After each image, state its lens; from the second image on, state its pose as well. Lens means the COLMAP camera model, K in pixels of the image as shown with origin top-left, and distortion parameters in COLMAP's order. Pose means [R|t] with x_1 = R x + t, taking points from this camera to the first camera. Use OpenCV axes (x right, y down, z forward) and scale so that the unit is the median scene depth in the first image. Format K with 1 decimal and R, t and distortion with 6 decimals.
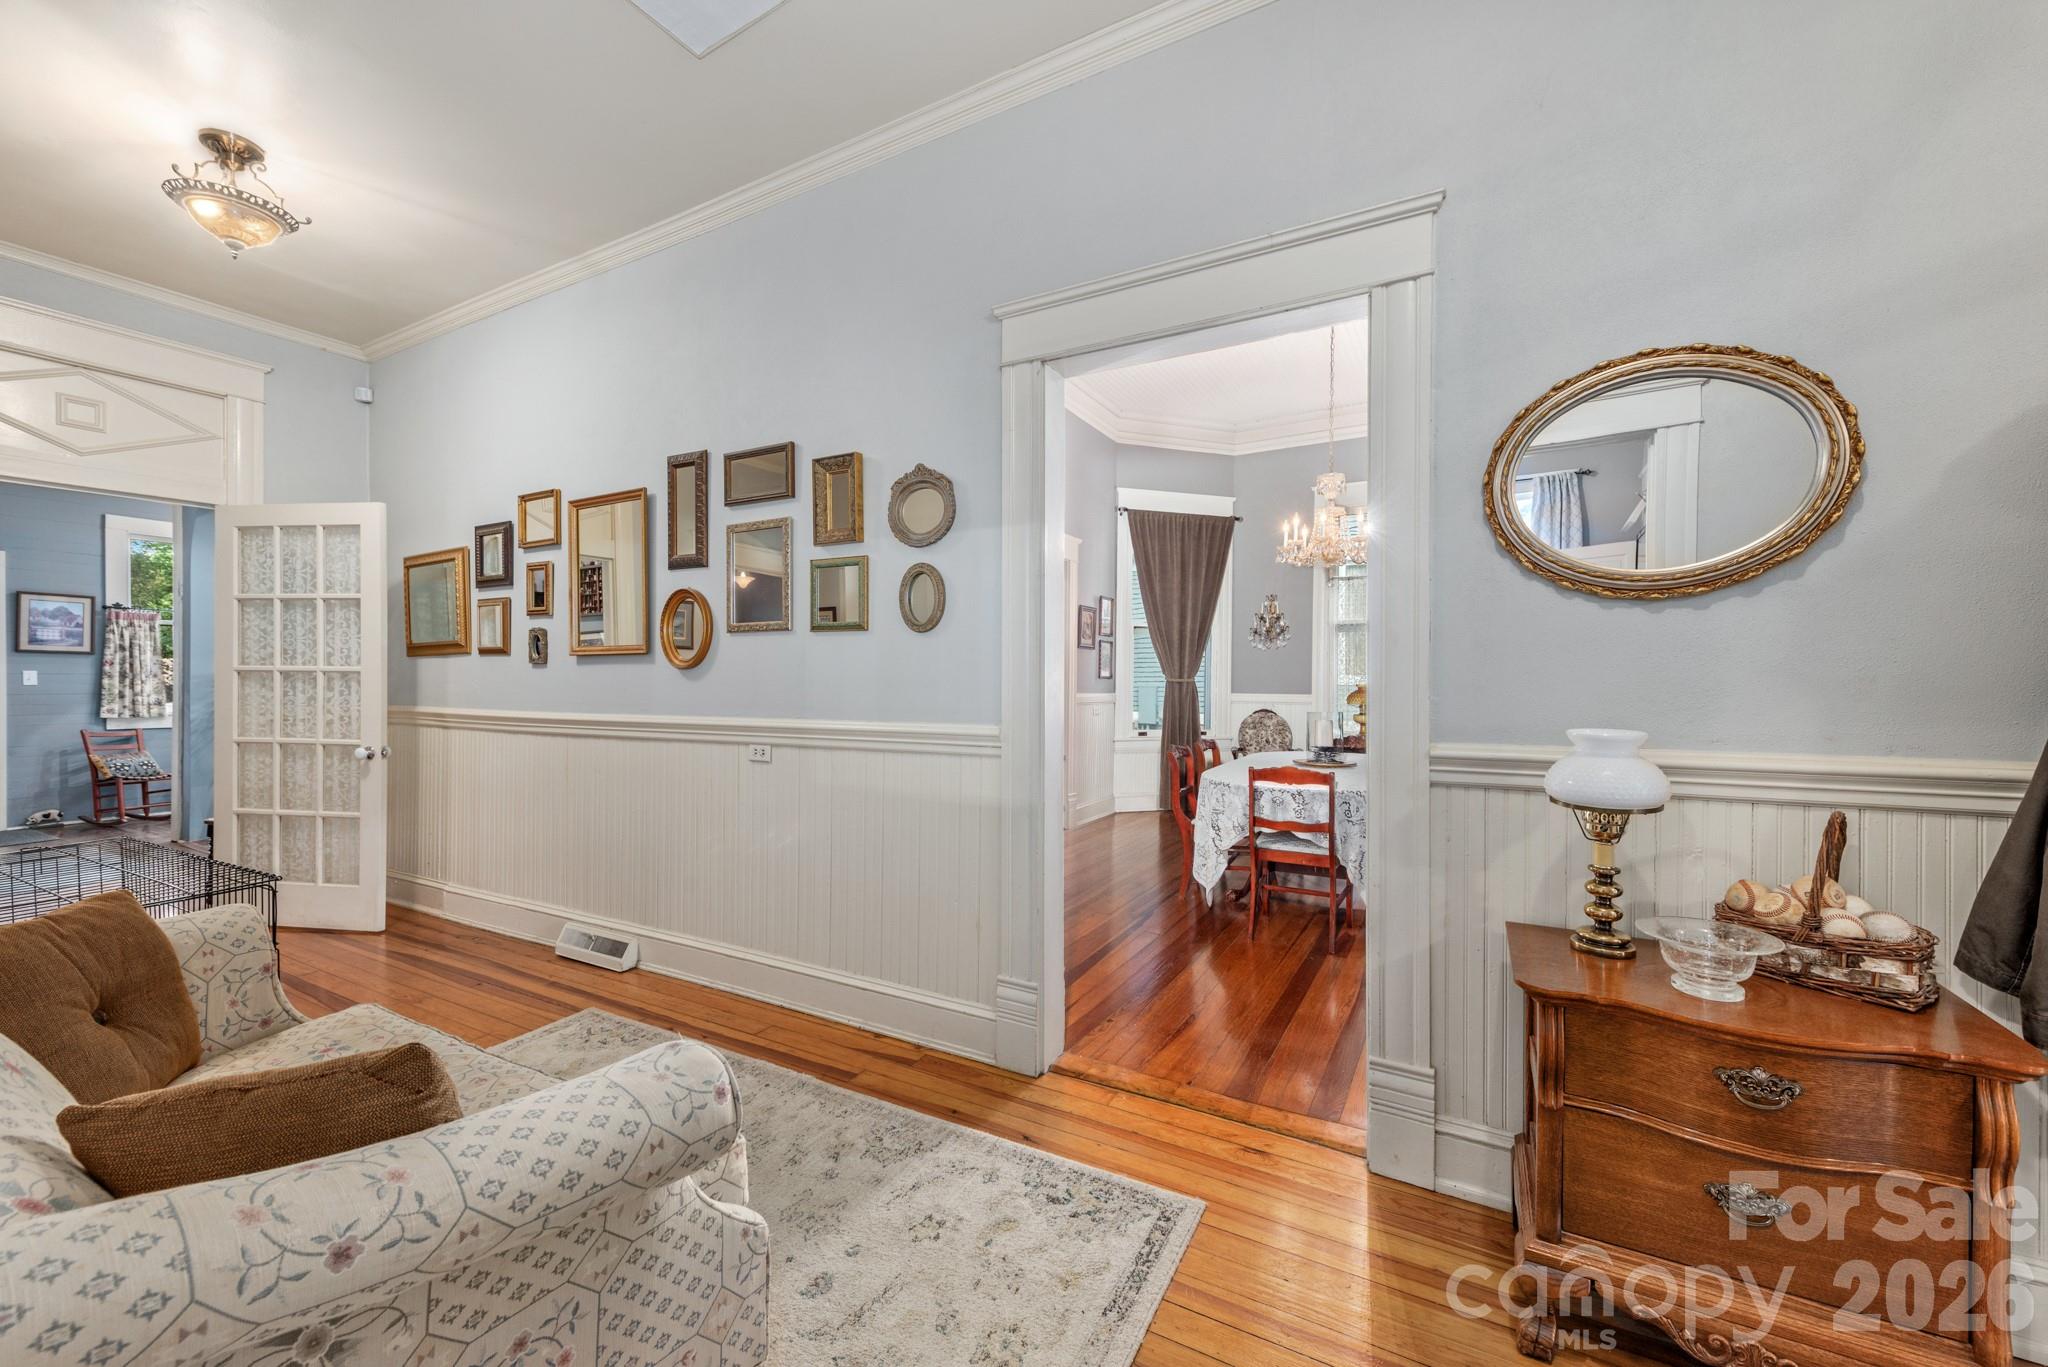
lens RADIAL K [[797.7, 0, 1029.5], [0, 797.7, 682.6], [0, 0, 1]] dist [0.003599, -0.000093]
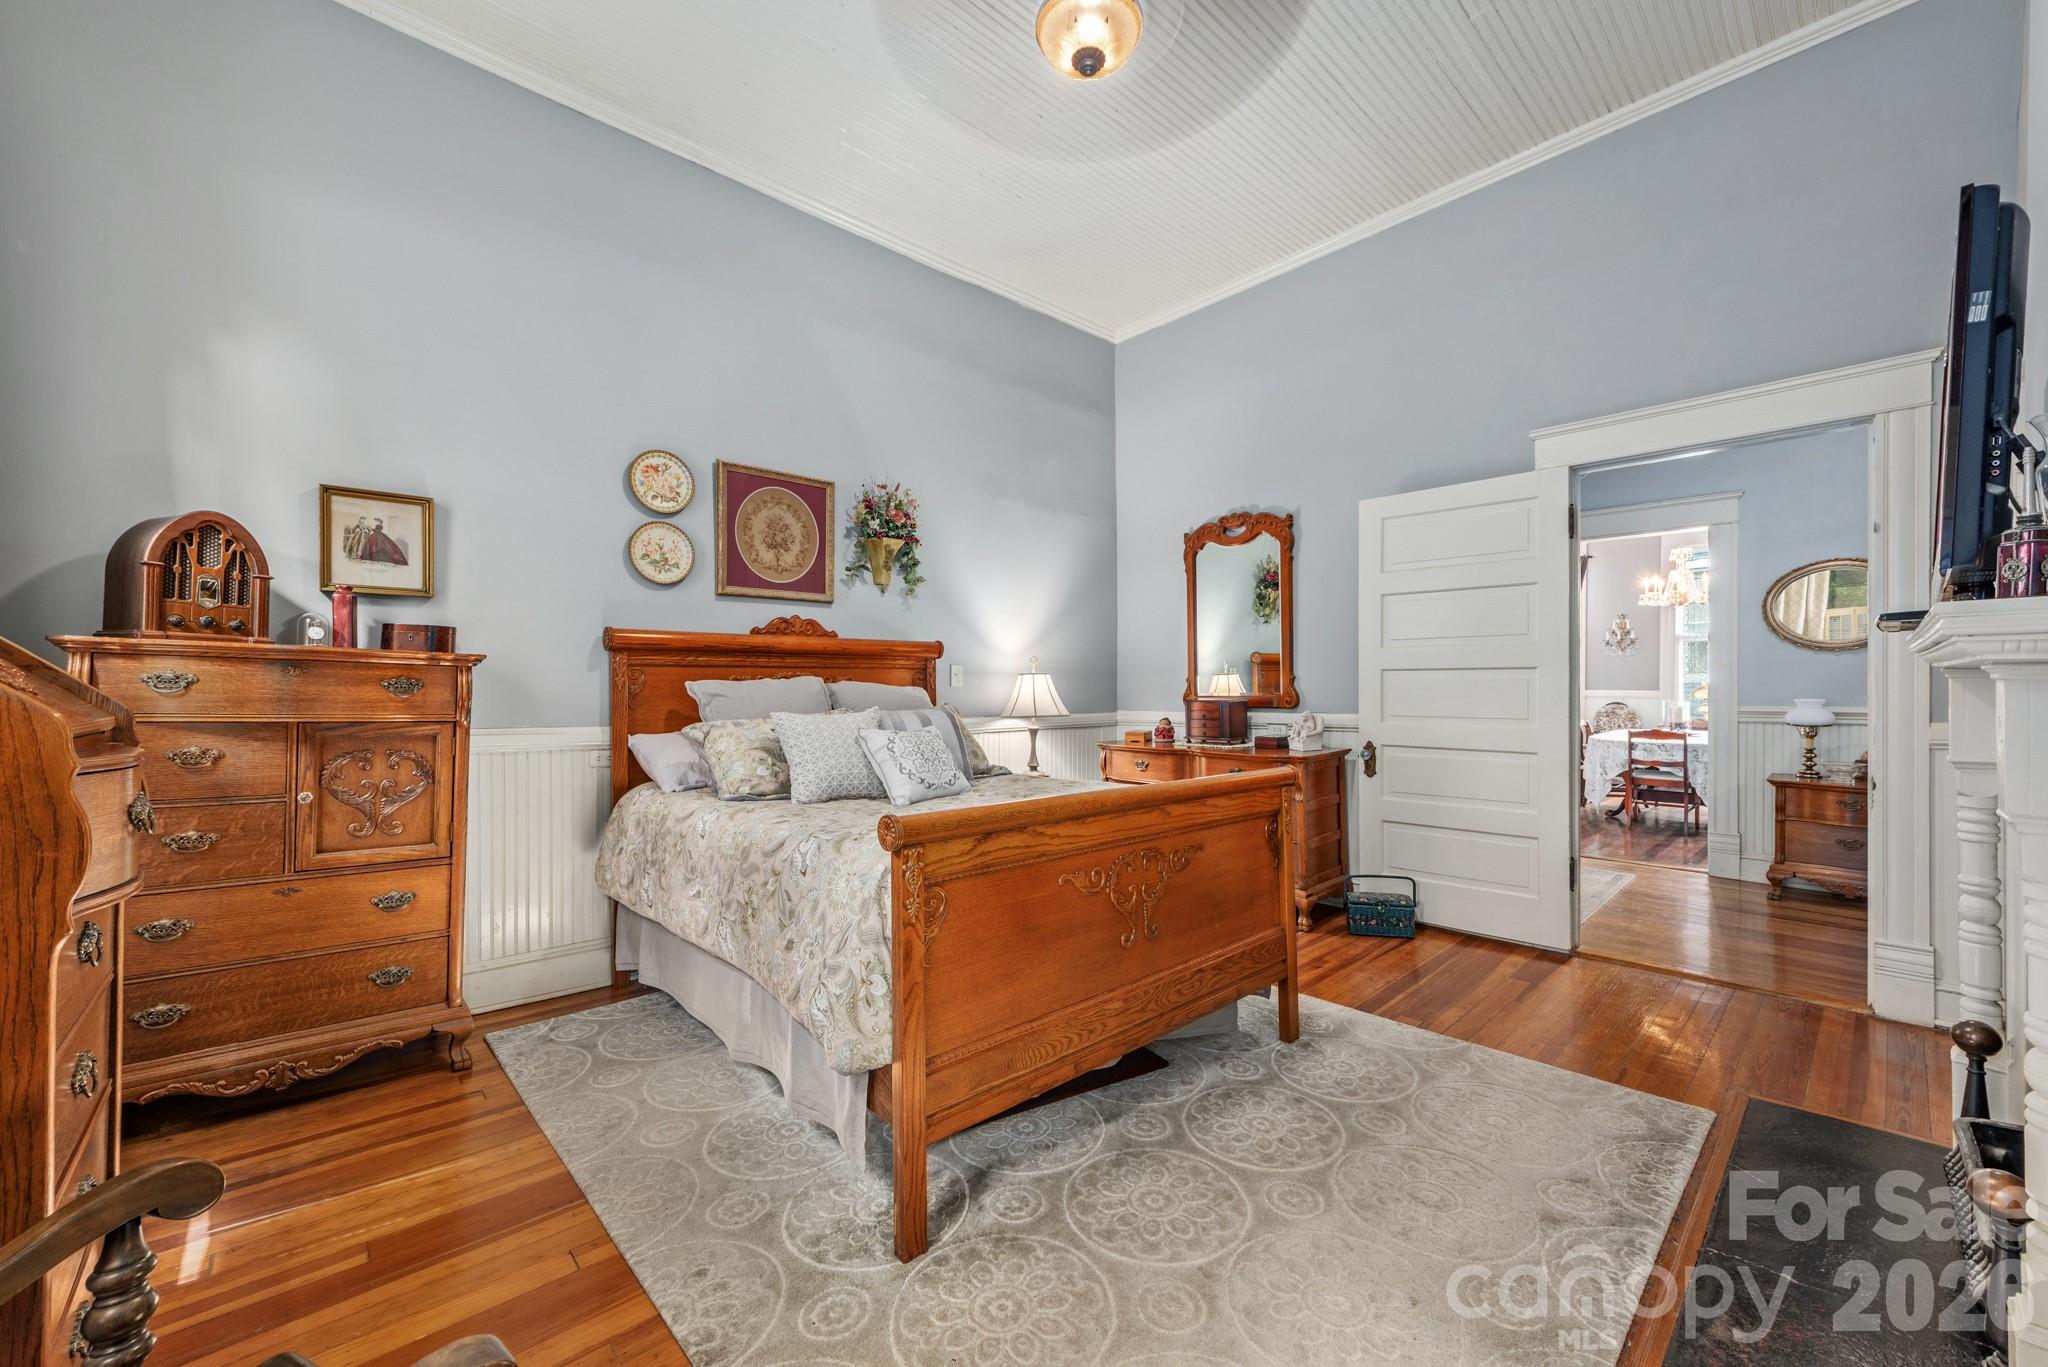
lens RADIAL K [[797.7, 0, 1016.0], [0, 797.7, 686.7], [0, 0, 1]] dist [0.003599, -0.000093]
pose [[0.948725, -0.002209, -0.316095, -0.885577], [0.003526, 0.999987, 0.003597, -0.002432], [0.316083, -0.004527, 0.948721, -2.172447]]
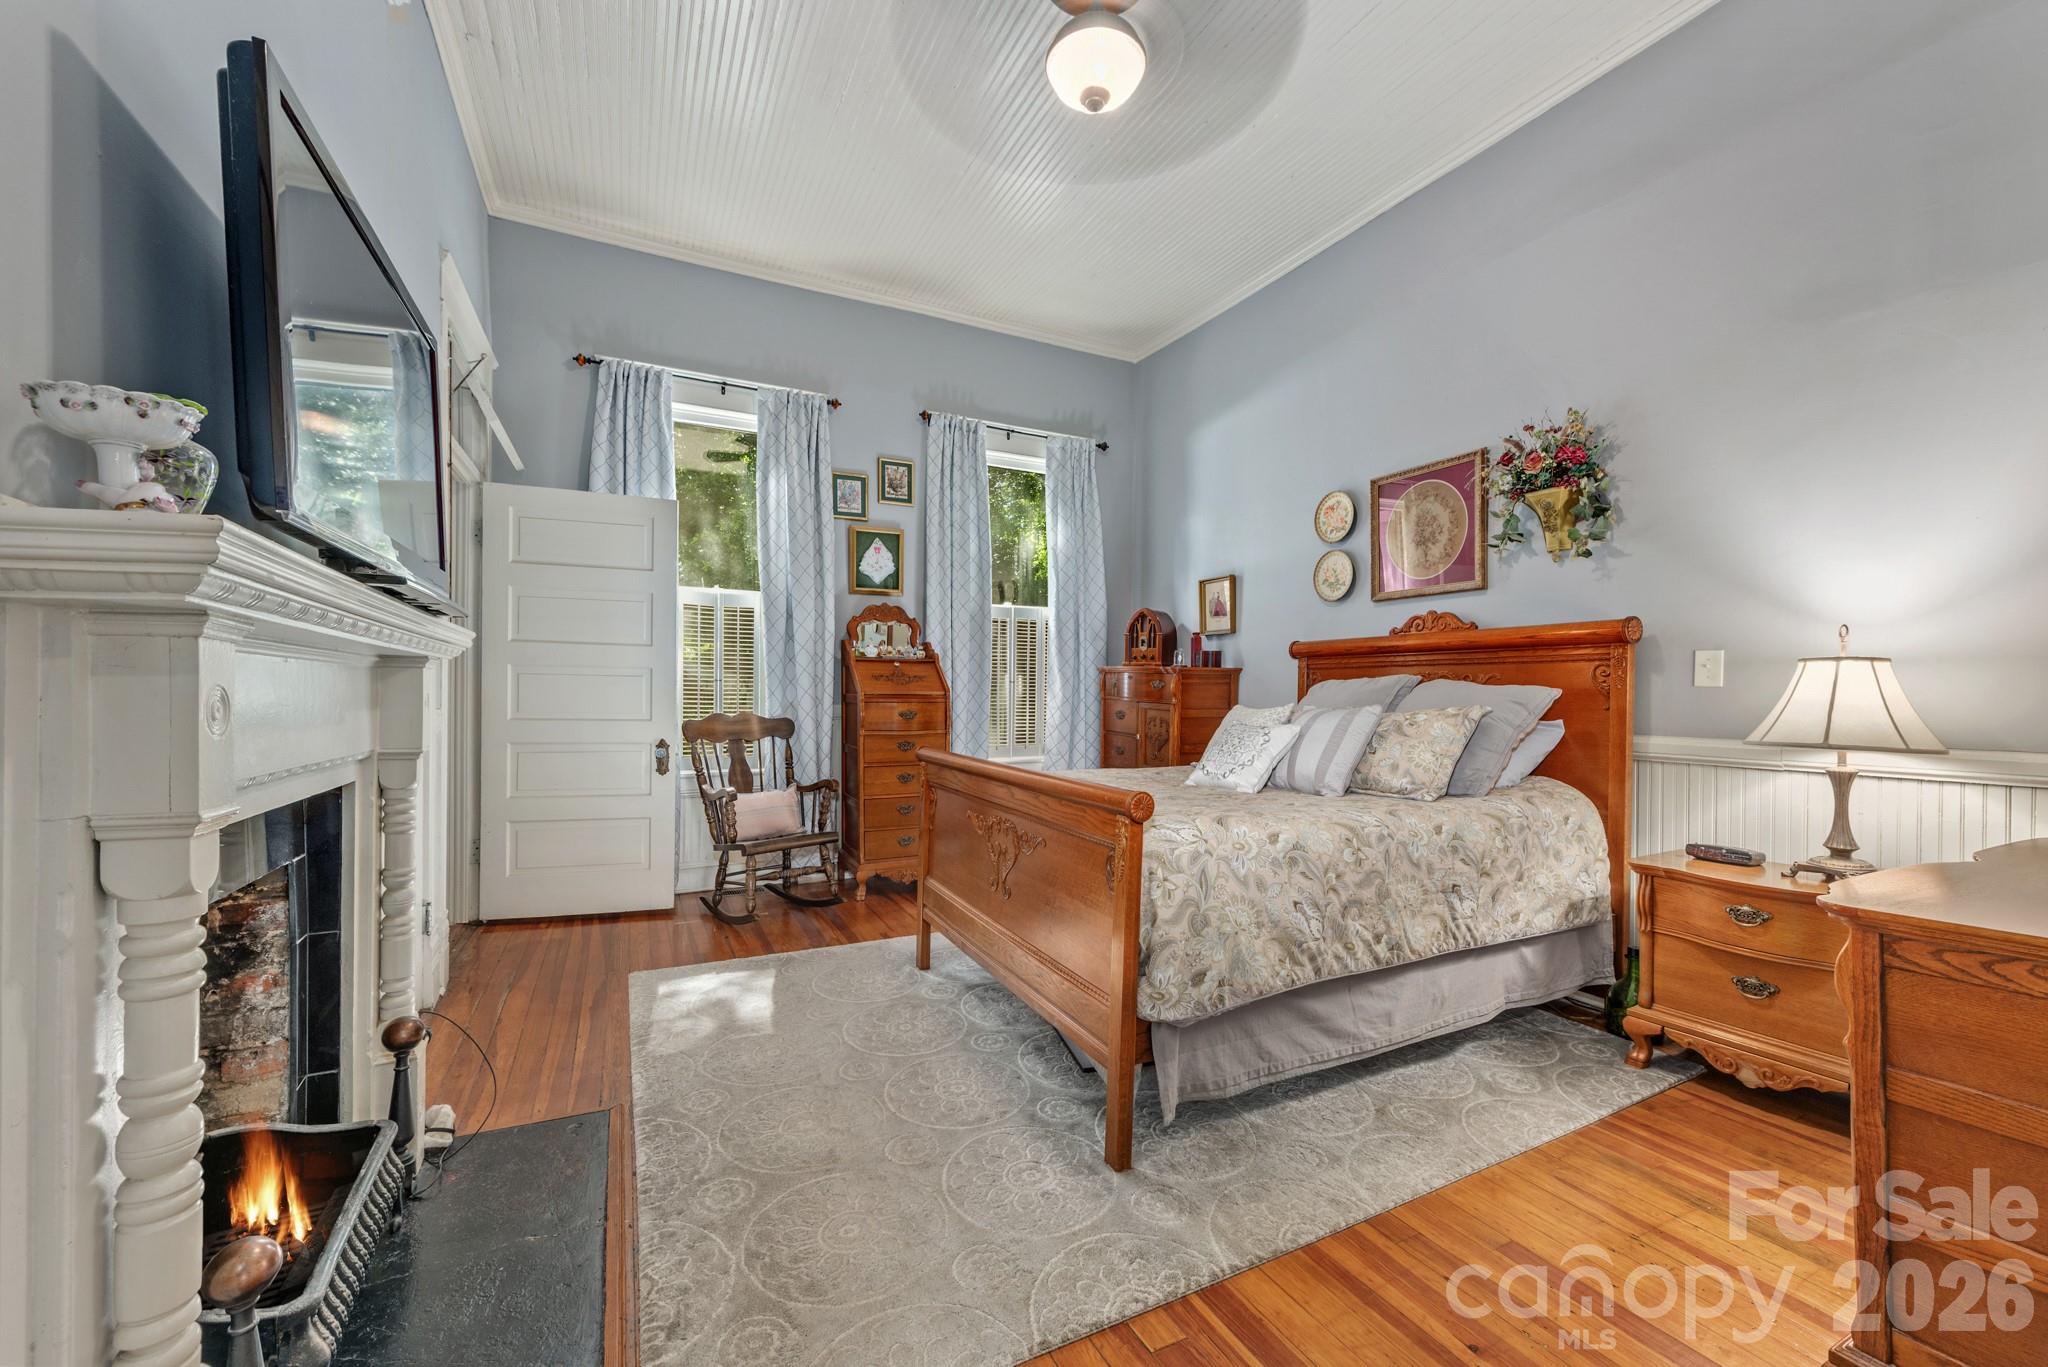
lens RADIAL K [[797.7, 0, 1025.4], [0, 797.7, 688.3], [0, 0, 1]] dist [0.003599, -0.000093]
pose [[-0.567368, -0.004388, -0.823453, 1.077179], [-0.002517, 0.999990, -0.003595, 0.037094], [0.823461, 0.000033, -0.567373, 1.981883]]
